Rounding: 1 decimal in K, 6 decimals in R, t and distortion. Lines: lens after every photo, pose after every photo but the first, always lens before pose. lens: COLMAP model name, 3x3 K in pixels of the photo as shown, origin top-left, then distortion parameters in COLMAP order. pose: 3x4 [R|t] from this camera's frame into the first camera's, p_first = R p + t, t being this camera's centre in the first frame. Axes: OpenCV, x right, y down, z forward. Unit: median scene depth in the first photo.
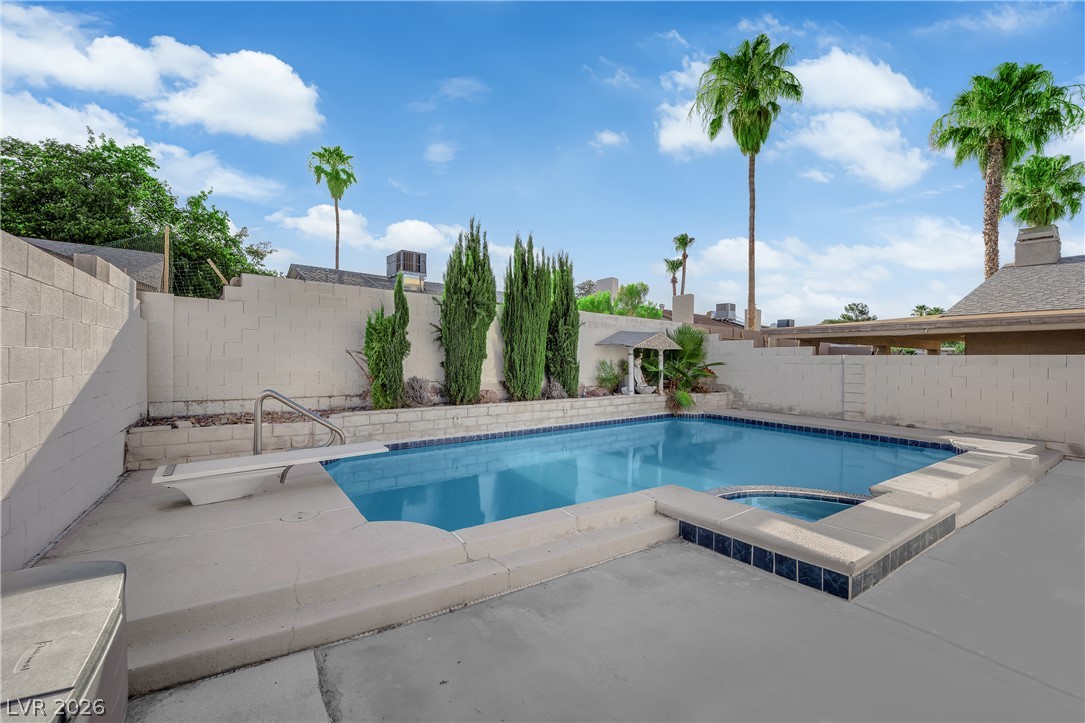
lens RADIAL K [[441.0, 0, 539.4], [0, 441.0, 364.2], [0, 0, 1]] dist [-0.008774, -0.004740]
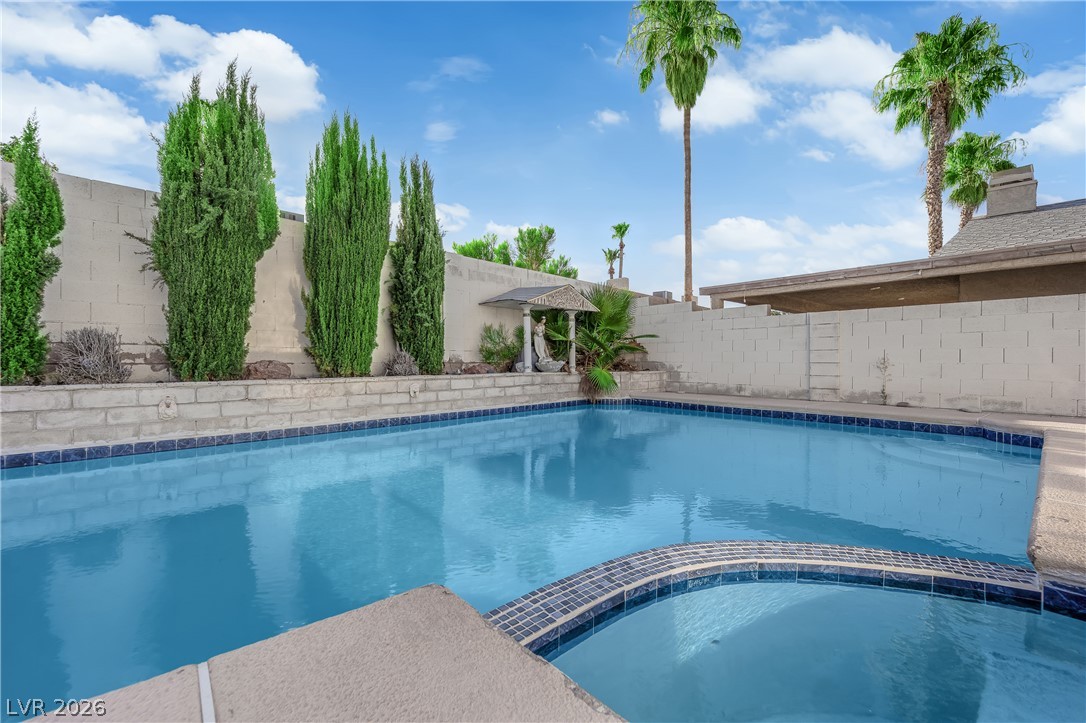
lens RADIAL K [[442.4, 0, 538.4], [0, 442.4, 364.0], [0, 0, 1]] dist [-0.006122, -0.004832]
pose [[0.992558, -0.012164, 0.121164, 0.145858], [0.012089, 0.999926, 0.001357, 0.057566], [-0.121171, 0.000118, 0.992632, 0.308243]]
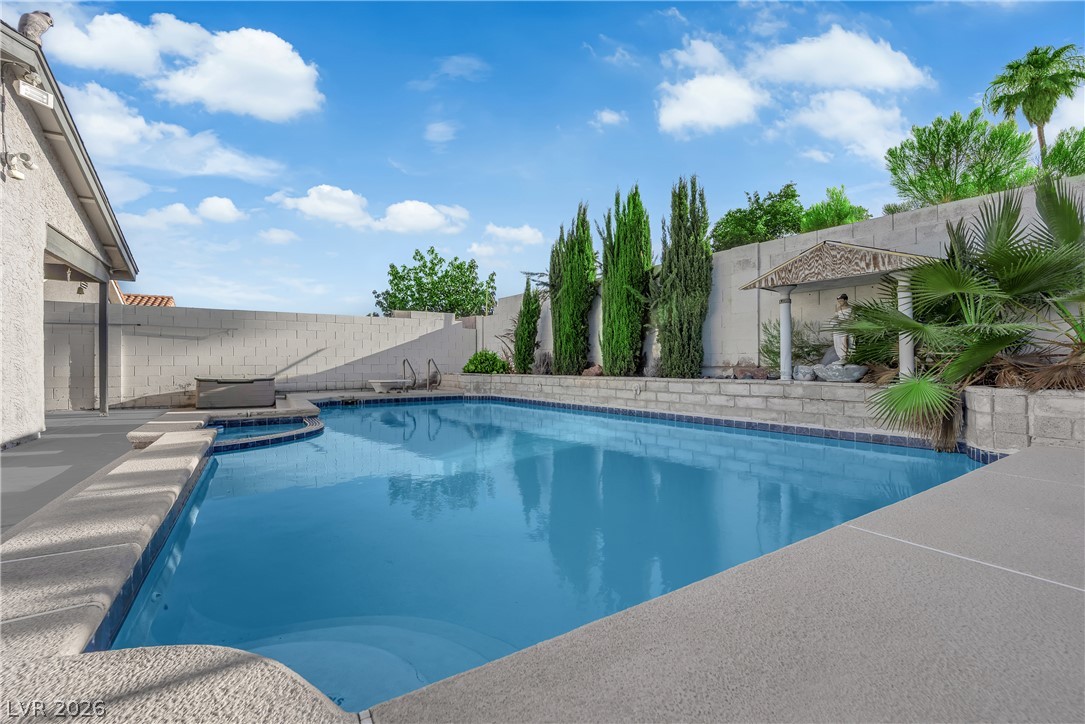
lens RADIAL K [[441.0, 0, 539.4], [0, 441.0, 364.7], [0, 0, 1]] dist [-0.008774, -0.004740]
pose [[-0.010892, -0.013274, -0.999853, 0.755924], [-0.003708, 0.999906, -0.013234, 0.061634], [0.999934, 0.003563, -0.010940, 0.753088]]
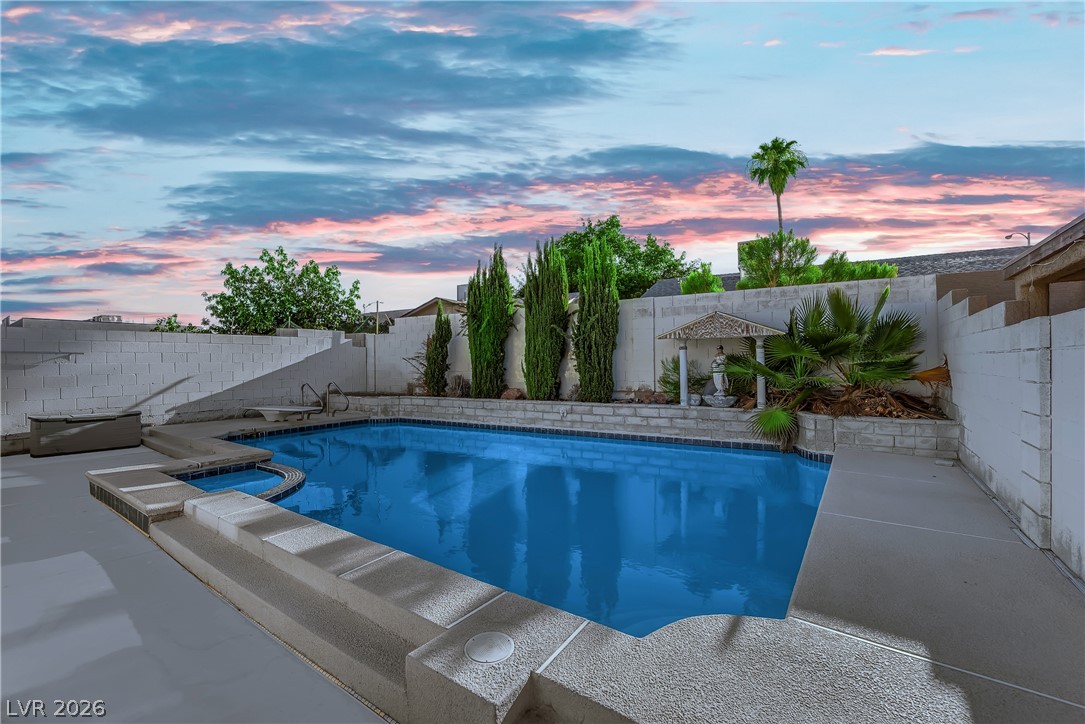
lens RADIAL K [[448.2, 0, 539.3], [0, 448.2, 365.5], [0, 0, 1]] dist [-0.001895, -0.013672]
pose [[0.372517, -0.012079, -0.927947, 0.824838], [0.008228, 0.999919, -0.009713, 0.010536], [0.927989, -0.004017, 0.372586, 0.542350]]
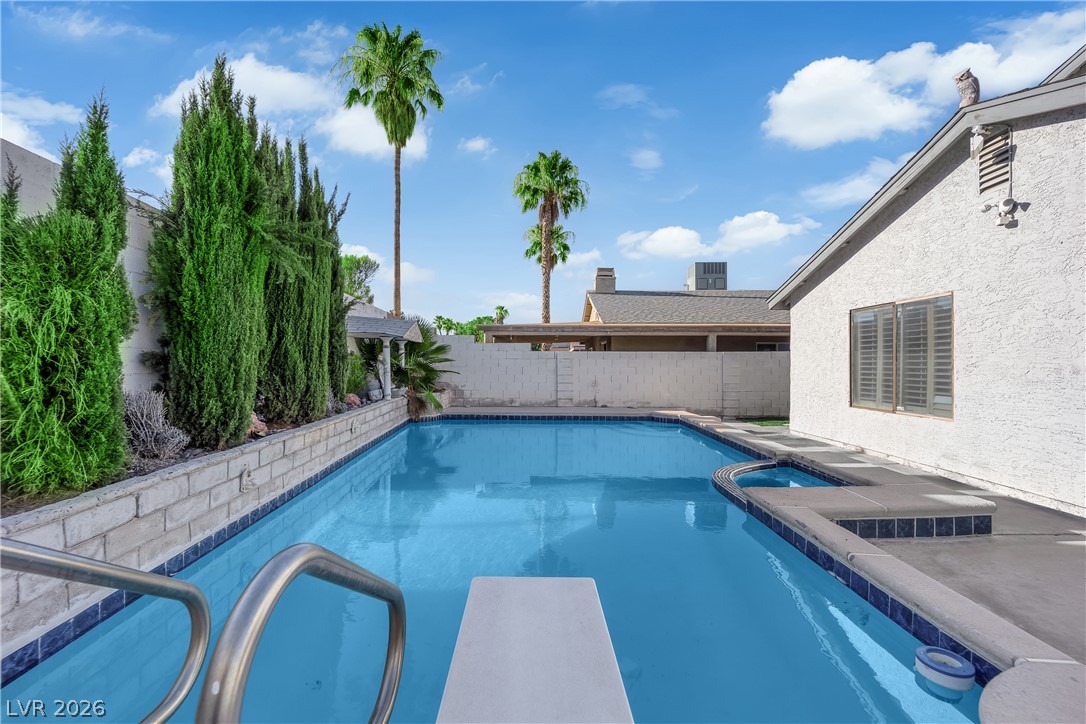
lens RADIAL K [[442.4, 0, 538.4], [0, 442.4, 364.5], [0, 0, 1]] dist [-0.006122, -0.004832]
pose [[0.568358, -0.011970, 0.822694, -0.290672], [0.009810, 0.999922, 0.007771, 0.005240], [-0.822723, 0.003654, 0.568431, 0.361600]]
